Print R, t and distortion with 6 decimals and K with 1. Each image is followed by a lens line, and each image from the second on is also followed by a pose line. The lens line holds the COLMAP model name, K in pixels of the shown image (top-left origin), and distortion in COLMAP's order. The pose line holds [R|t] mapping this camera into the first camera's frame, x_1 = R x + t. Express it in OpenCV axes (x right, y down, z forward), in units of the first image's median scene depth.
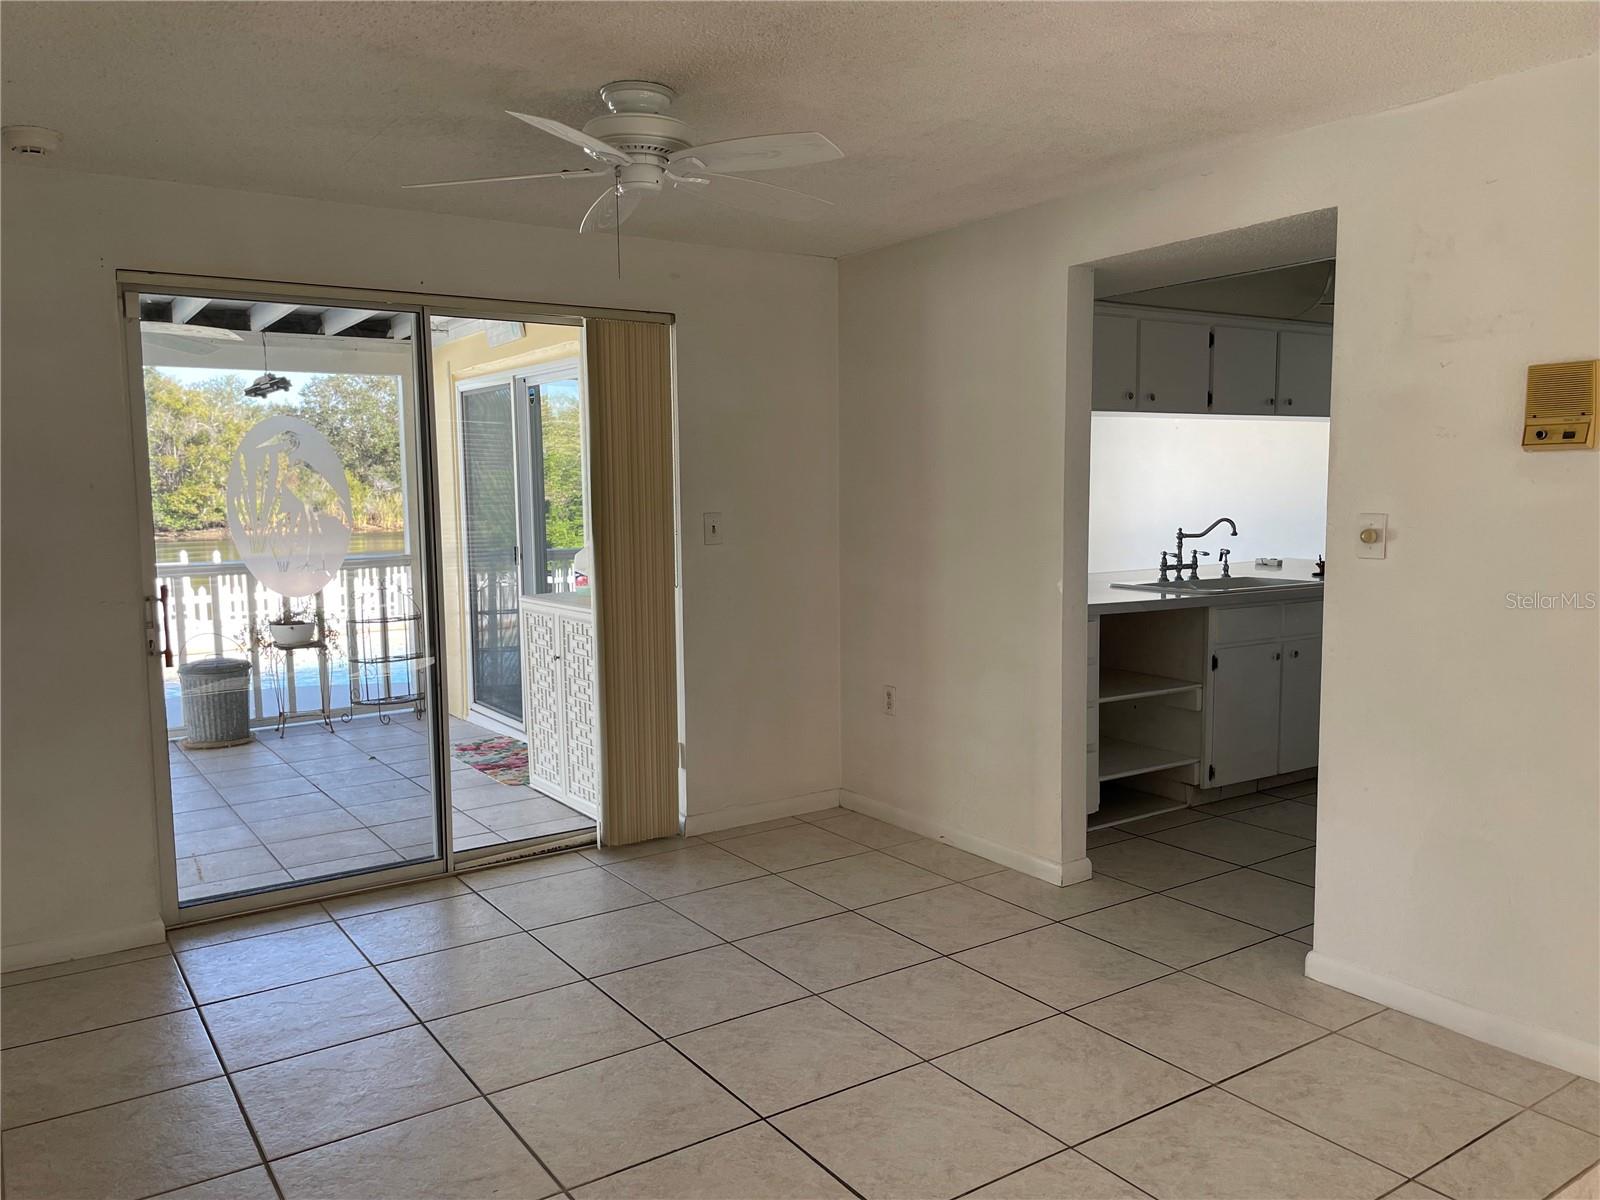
lens RADIAL K [[1209.1, 0, 805.5], [0, 1209.1, 607.5], [0, 0, 1]] dist [0.099763, -0.137240]
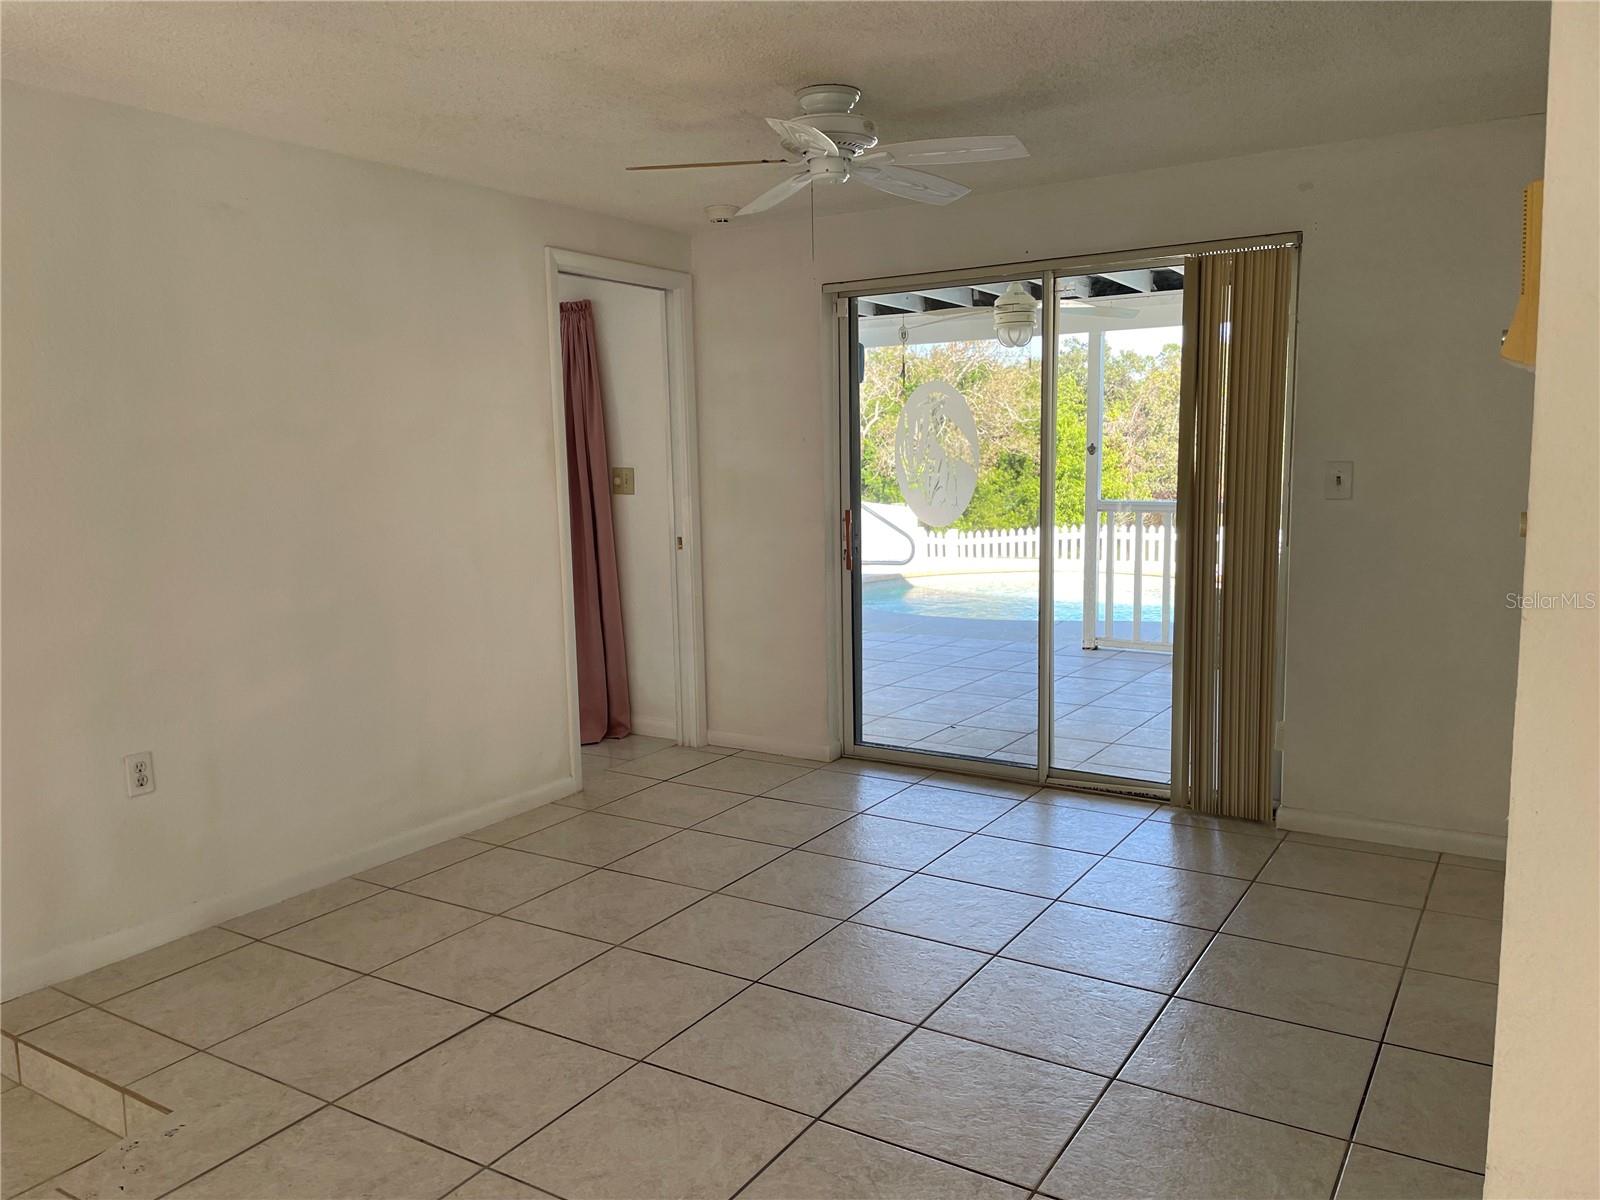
lens RADIAL K [[1209.1, 0, 805.5], [0, 1209.1, 607.5], [0, 0, 1]] dist [0.099763, -0.137240]
pose [[0.413001, 0.127005, -0.901832, 2.279947], [-0.083934, 0.991322, 0.101169, -0.142628], [0.906855, 0.033911, 0.420077, 1.231140]]
